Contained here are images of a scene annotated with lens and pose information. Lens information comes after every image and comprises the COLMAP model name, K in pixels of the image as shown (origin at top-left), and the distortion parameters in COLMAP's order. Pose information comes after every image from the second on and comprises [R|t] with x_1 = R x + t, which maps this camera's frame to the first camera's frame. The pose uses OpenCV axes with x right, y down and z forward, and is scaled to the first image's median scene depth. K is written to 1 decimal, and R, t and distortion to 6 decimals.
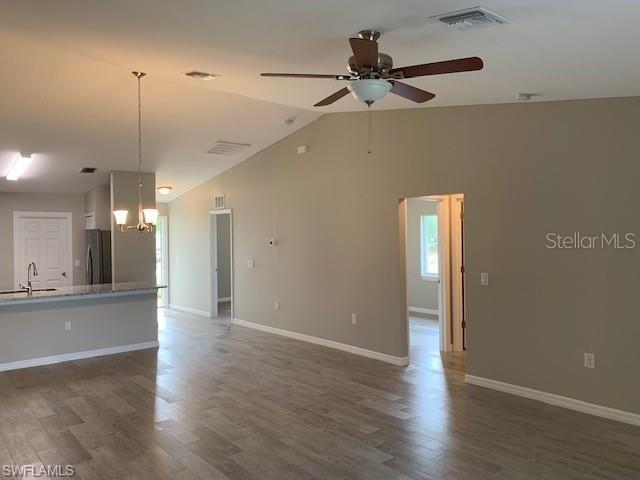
lens RADIAL K [[486.1, 0, 320.0], [0, 486.1, 240.0], [0, 0, 1]] dist [0.002849, 0.003829]
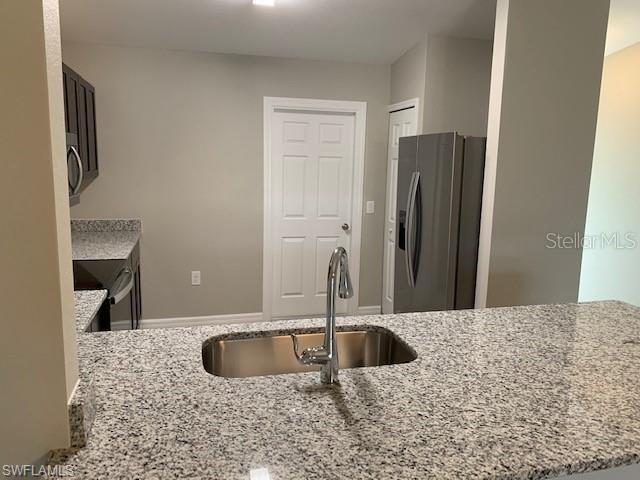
lens RADIAL K [[504.3, 0, 320.0], [0, 504.3, 240.0], [0, 0, 1]] dist [0.005981, 0.007075]
pose [[0.900859, 0.097870, -0.422935, -0.335451], [-0.032702, 0.986786, 0.158693, 0.000203], [0.432878, -0.129129, 0.892156, 0.531091]]
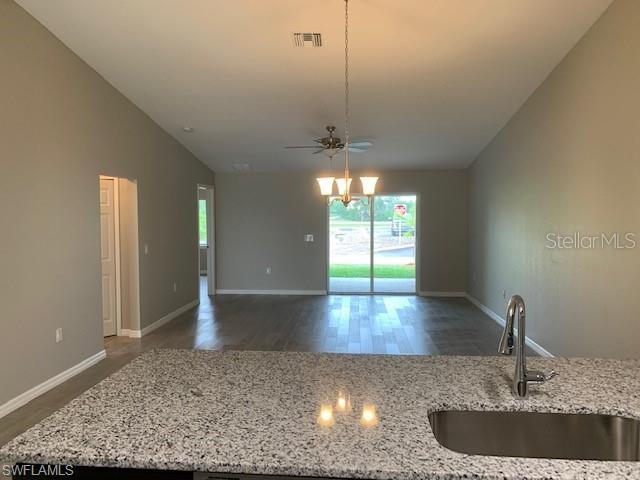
lens RADIAL K [[504.3, 0, 320.0], [0, 504.3, 240.0], [0, 0, 1]] dist [0.005981, 0.007075]
pose [[-0.711197, -0.023706, 0.702593, -1.148776], [0.012663, 0.998837, 0.046519, -0.010403], [-0.702879, 0.041982, -0.710070, 2.424102]]
